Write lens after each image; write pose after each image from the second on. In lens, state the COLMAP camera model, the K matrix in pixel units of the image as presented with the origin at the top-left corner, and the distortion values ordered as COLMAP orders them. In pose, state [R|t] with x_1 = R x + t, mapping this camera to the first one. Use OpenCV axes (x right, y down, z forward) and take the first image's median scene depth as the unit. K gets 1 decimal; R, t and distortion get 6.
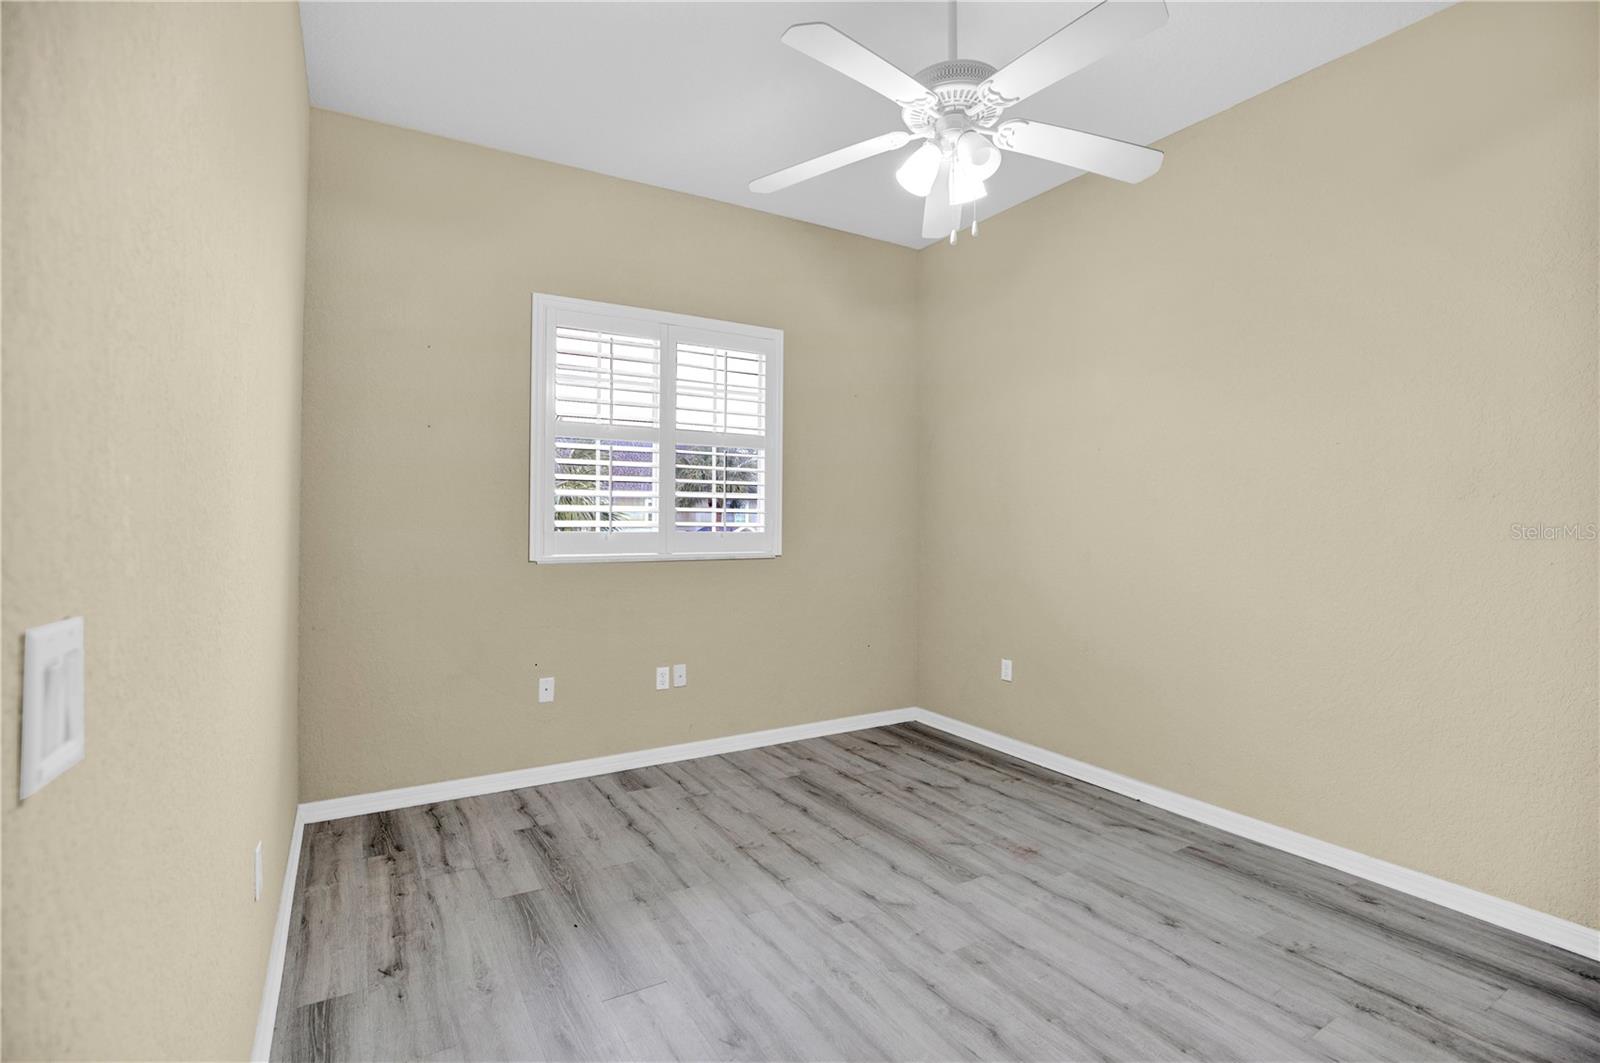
lens RADIAL K [[758.0, 0, 781.9], [0, 758.0, 510.3], [0, 0, 1]] dist [-0.044897, 0.014128]
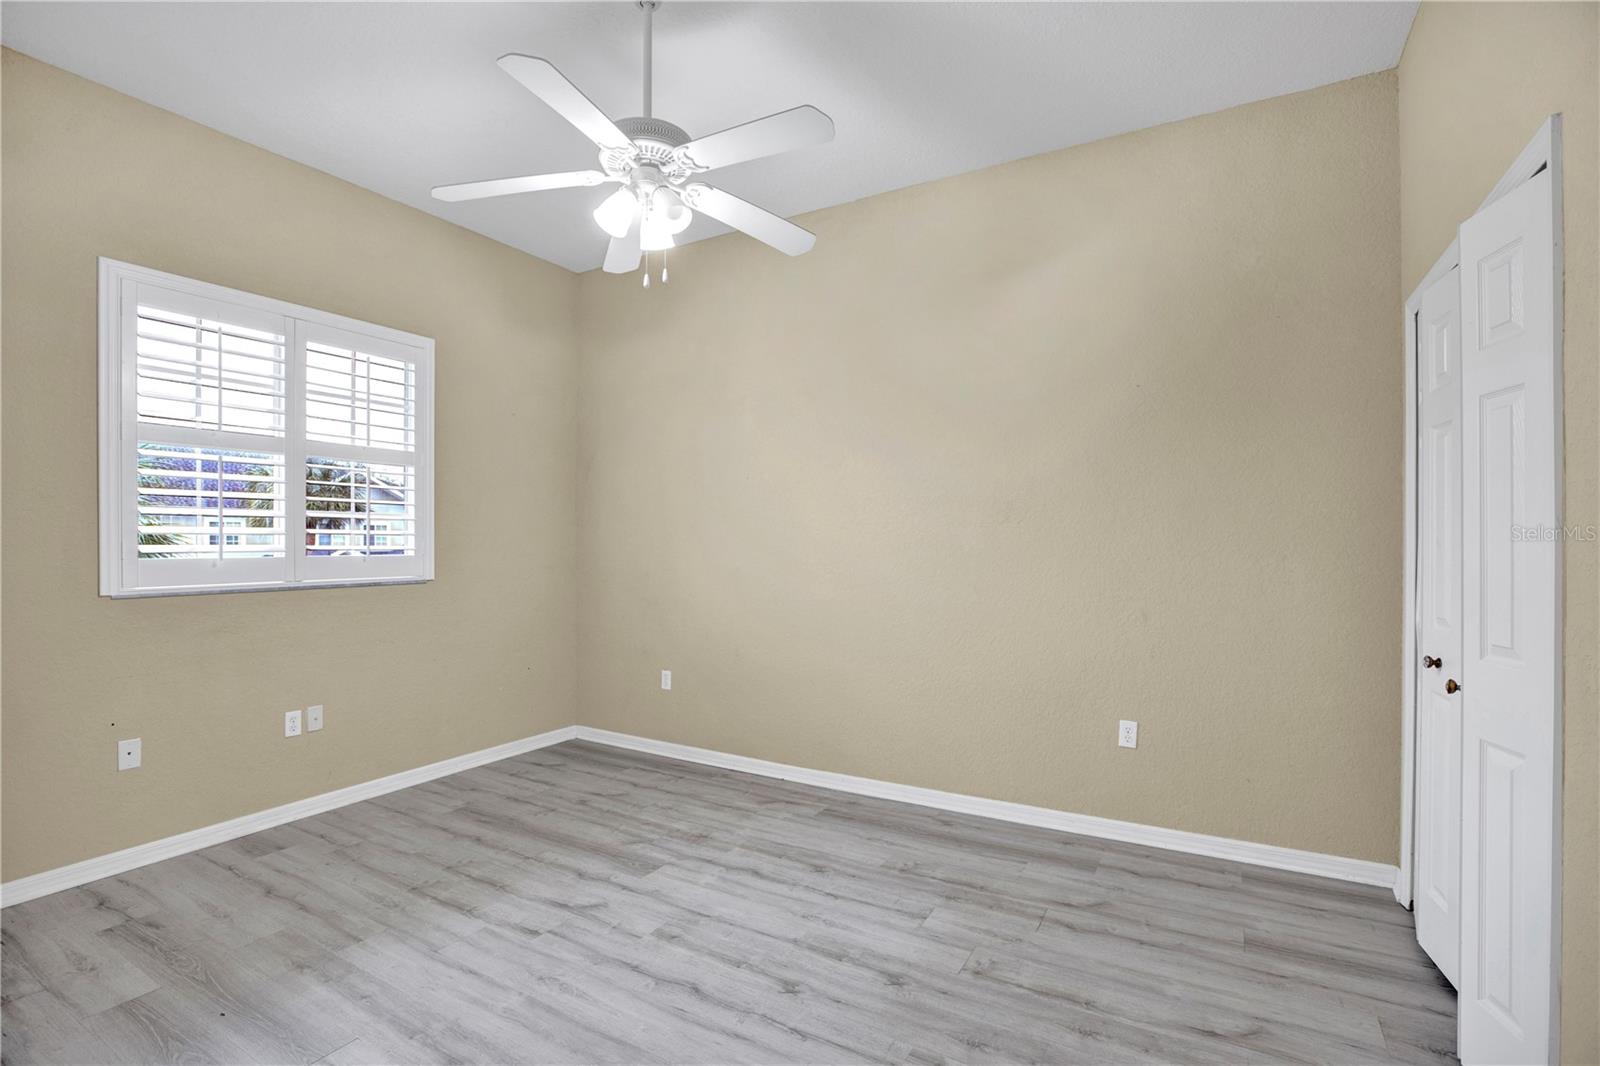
lens RADIAL K [[753.3, 0, 799.1], [0, 753.3, 547.7], [0, 0, 1]] dist [-0.045607, 0.015193]
pose [[0.873748, -0.009181, 0.486293, -0.091616], [-0.001532, 0.999765, 0.021628, -0.002280], [-0.486377, -0.019642, 0.873528, -0.047674]]
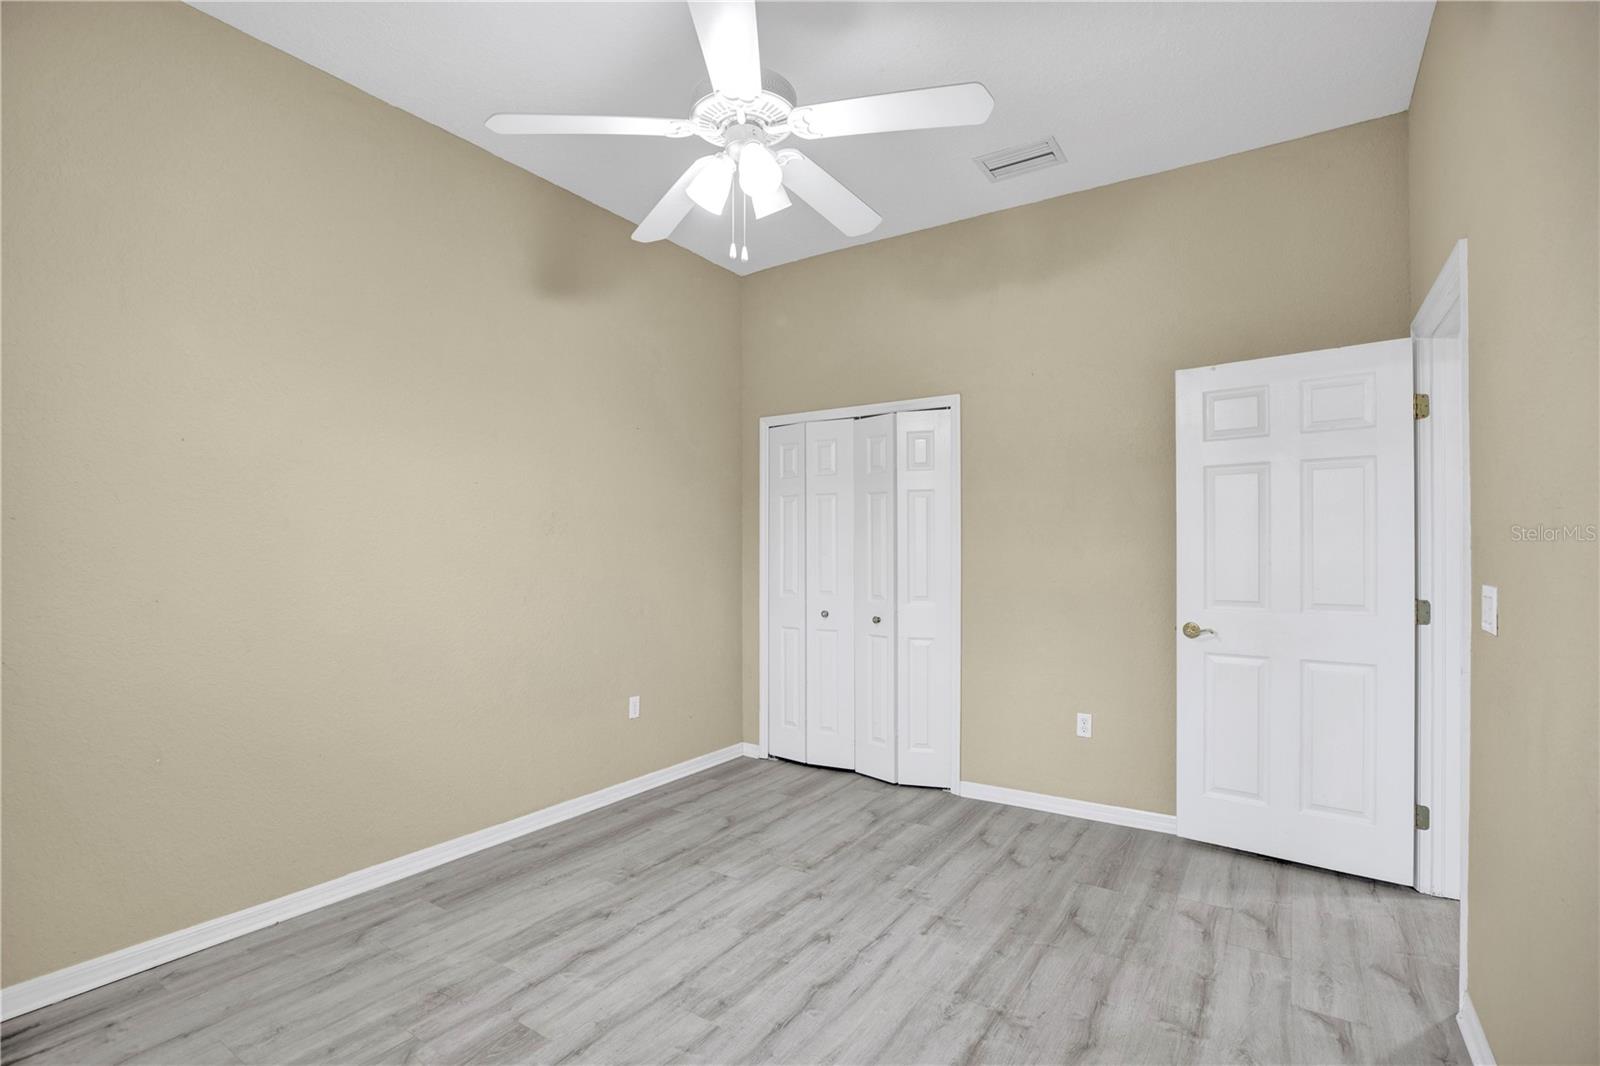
lens RADIAL K [[774.1, 0, 805.7], [0, 774.1, 558.2], [0, 0, 1]] dist [-0.043486, 0.016492]
pose [[-0.465128, -0.007348, 0.885213, -0.548856], [-0.014454, 0.999895, 0.000705, 0.025482], [-0.885125, -0.012467, -0.465186, 1.151057]]
